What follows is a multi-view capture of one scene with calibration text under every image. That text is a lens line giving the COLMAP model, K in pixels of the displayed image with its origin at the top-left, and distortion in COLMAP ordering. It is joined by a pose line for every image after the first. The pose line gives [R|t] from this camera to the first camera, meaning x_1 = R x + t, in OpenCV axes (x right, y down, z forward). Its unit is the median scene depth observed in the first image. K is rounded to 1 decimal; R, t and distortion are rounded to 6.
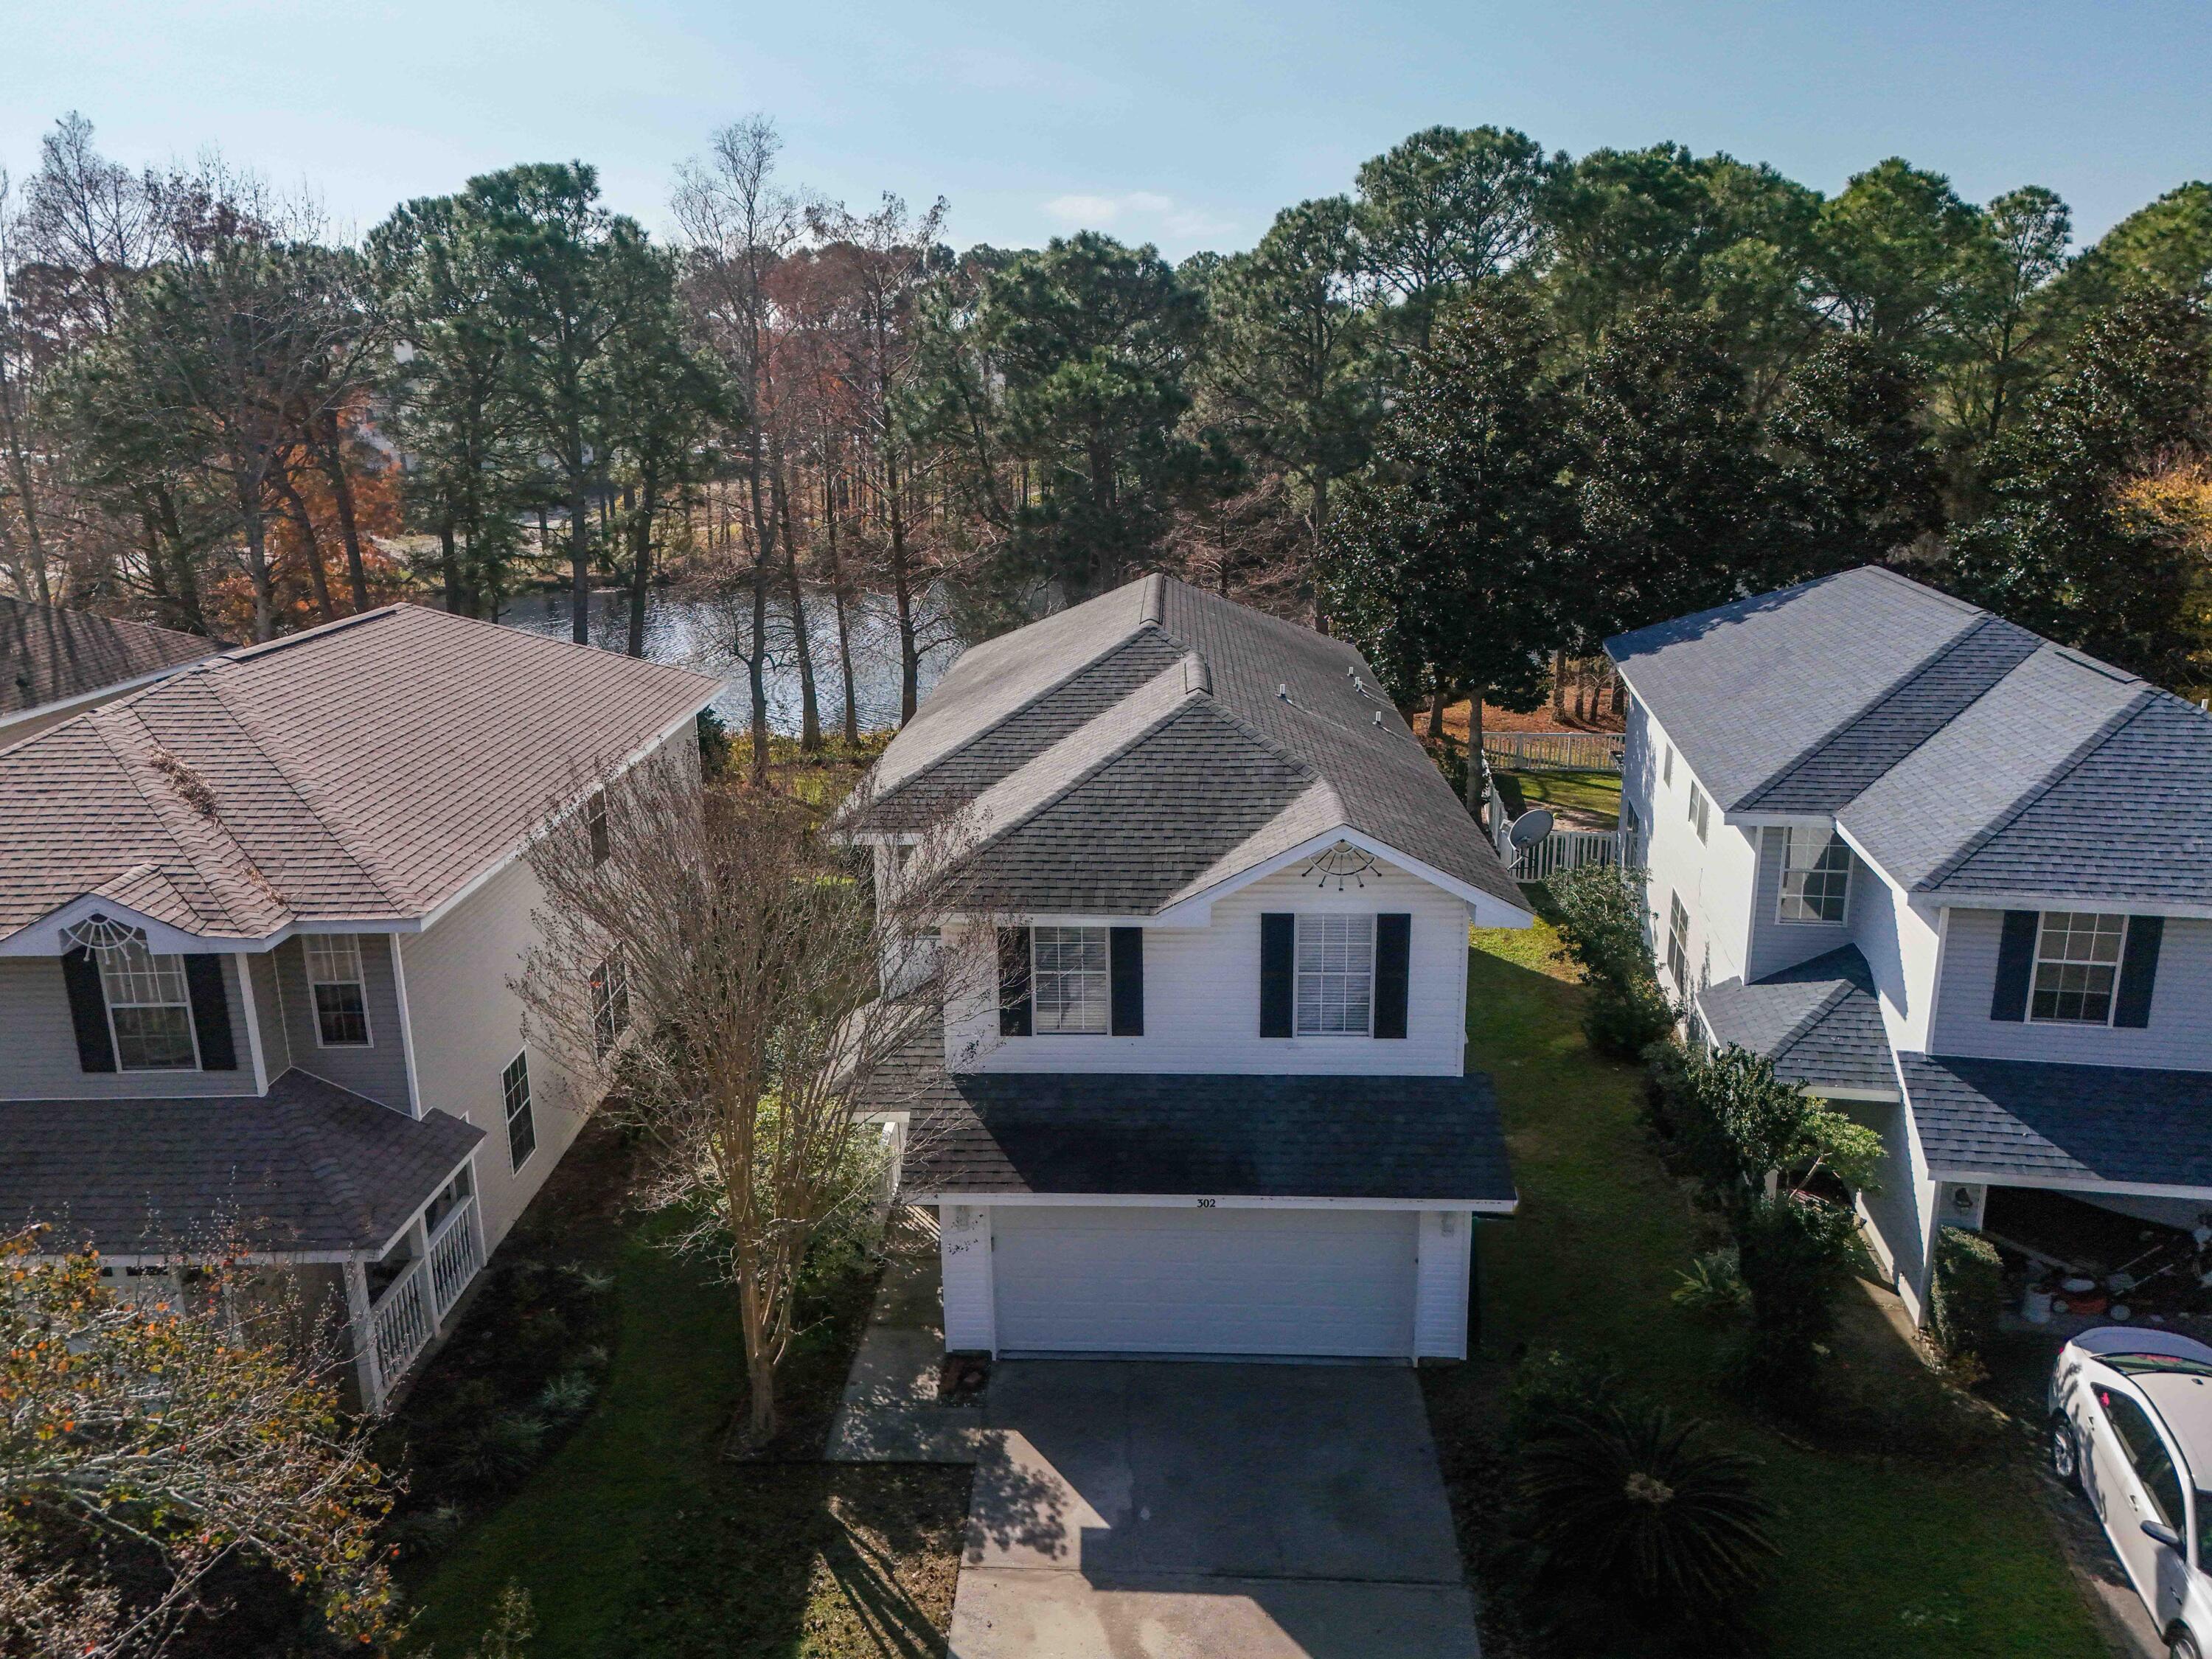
lens RADIAL K [[1602.3, 0, 1118.1], [0, 1602.3, 685.0], [0, 0, 1]] dist [0.033474, -0.001905]
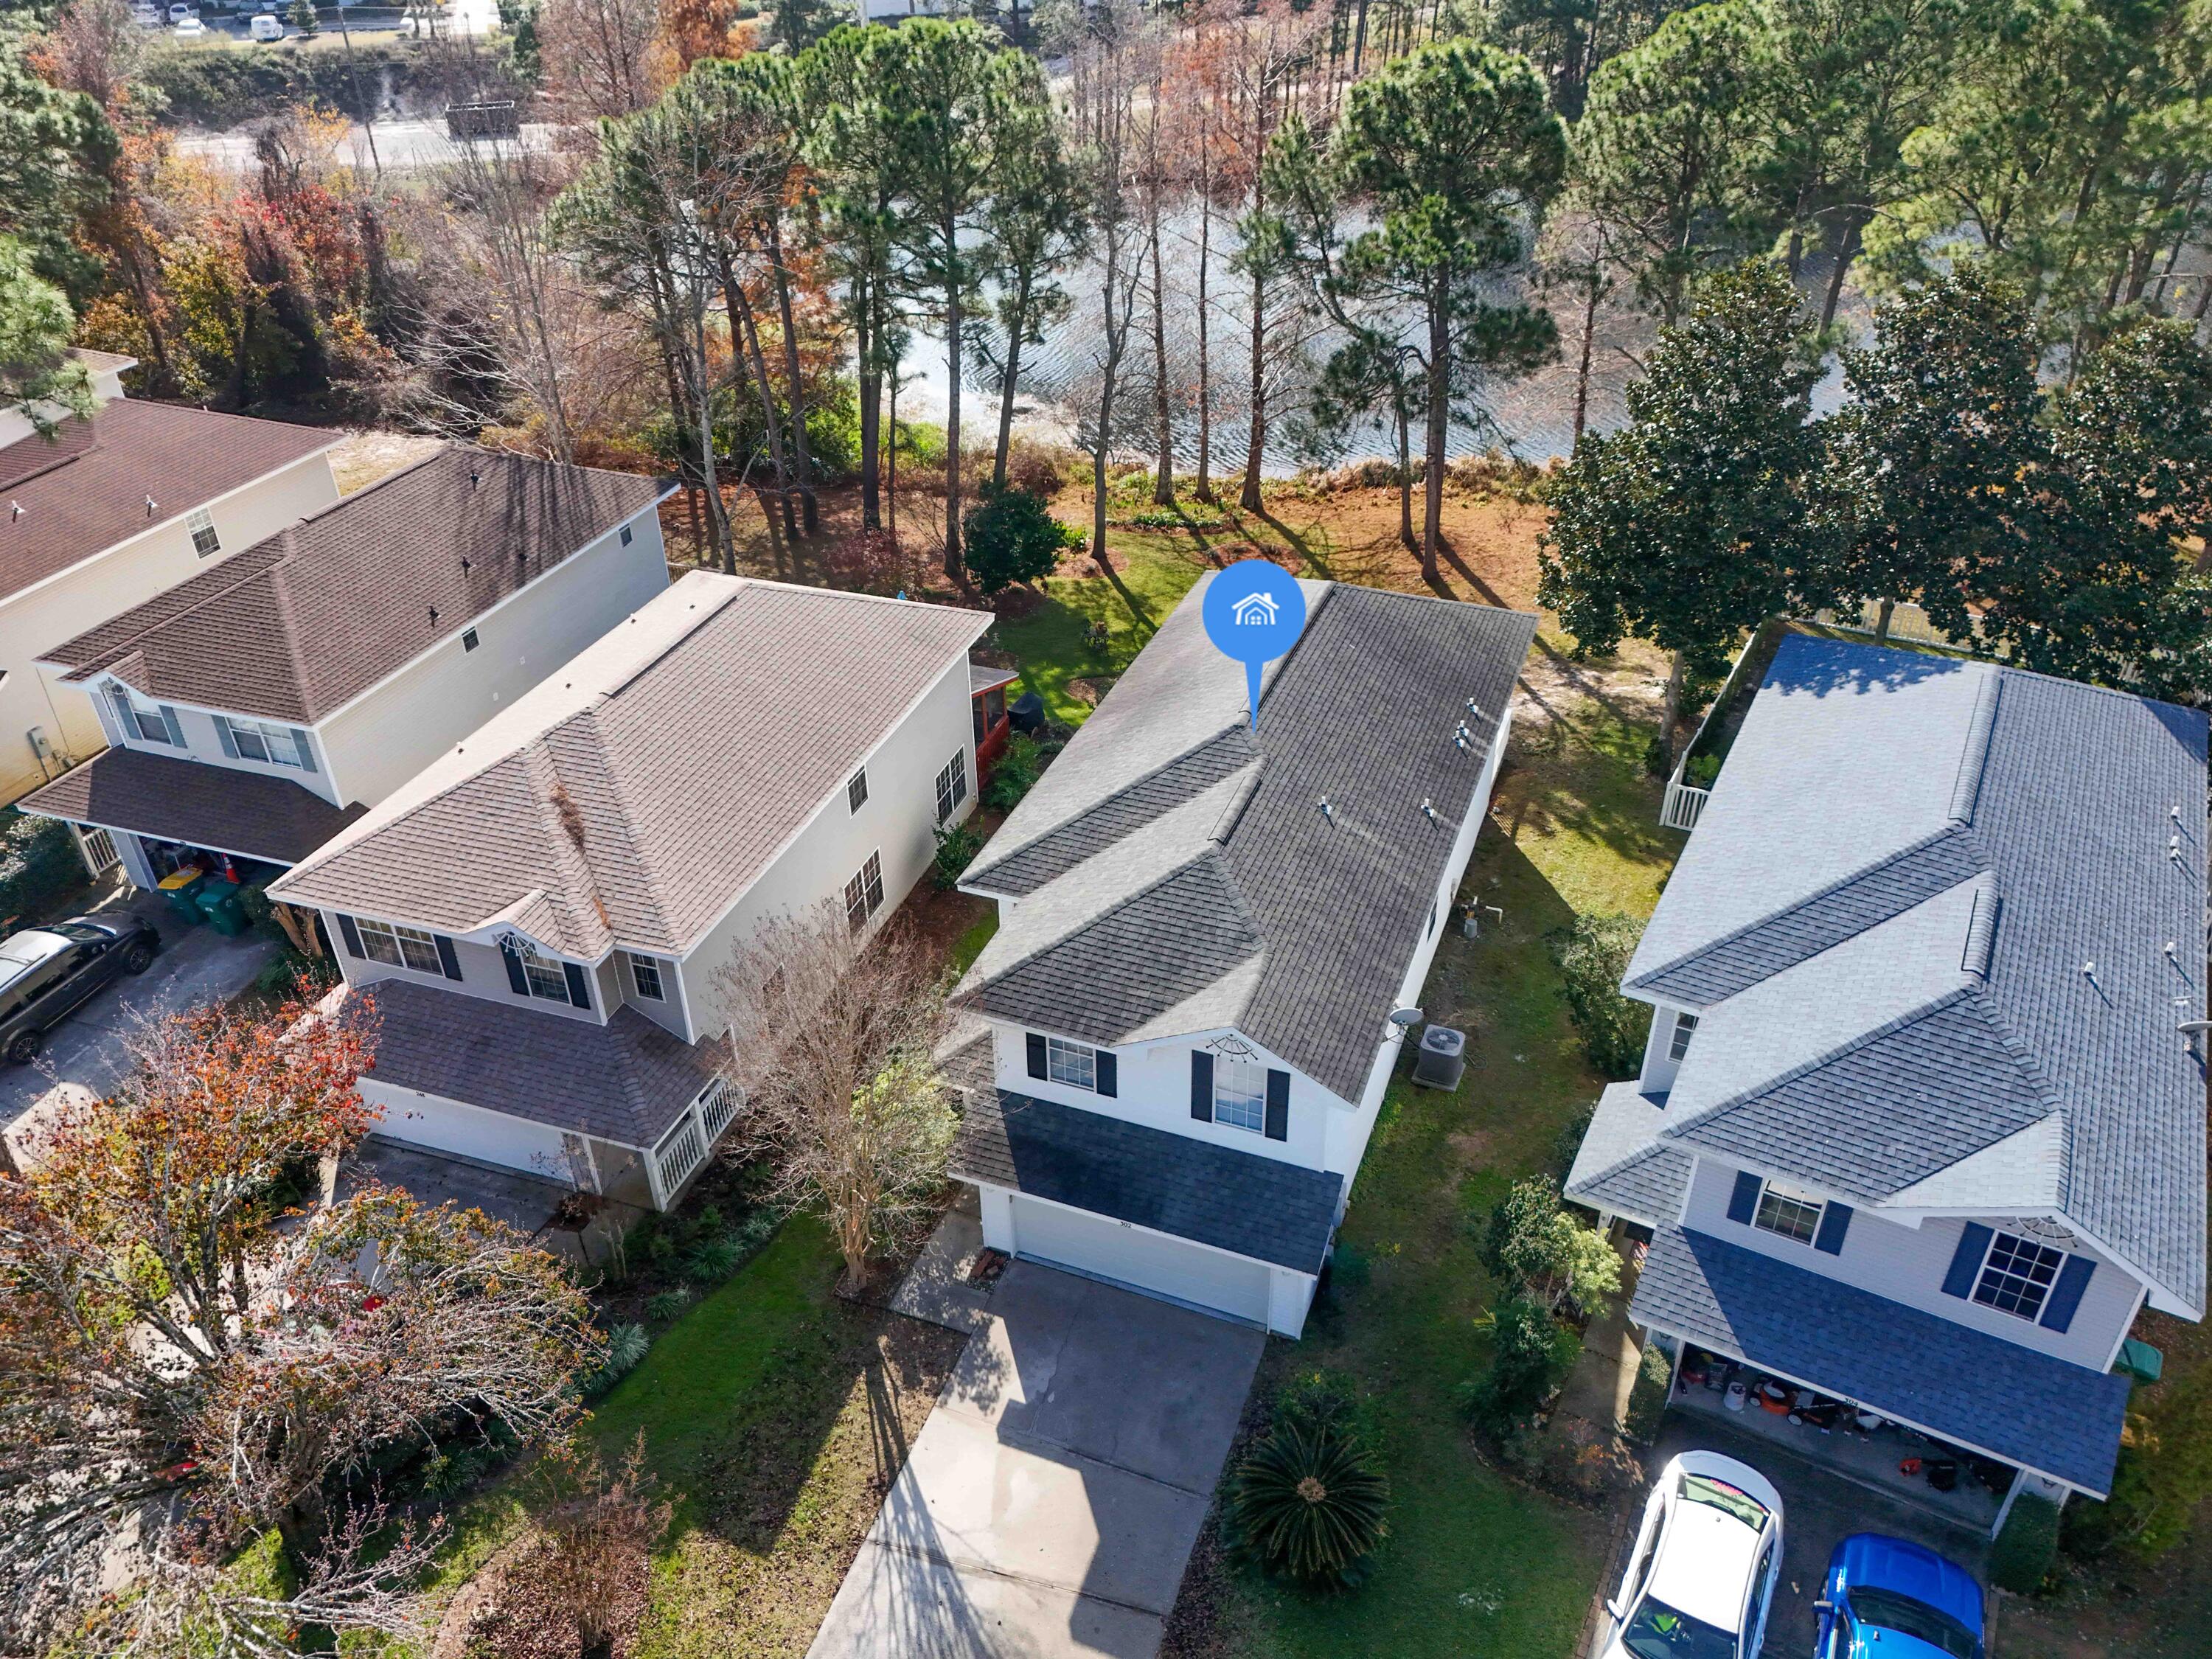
lens RADIAL K [[1602.3, 0, 1118.1], [0, 1602.3, 685.0], [0, 0, 1]] dist [0.033474, -0.001905]
pose [[0.951807, 0.151577, -0.266624, 0.374555], [-0.069994, 0.953749, 0.292343, -0.613929], [0.298604, -0.259592, 0.918394, -0.286346]]
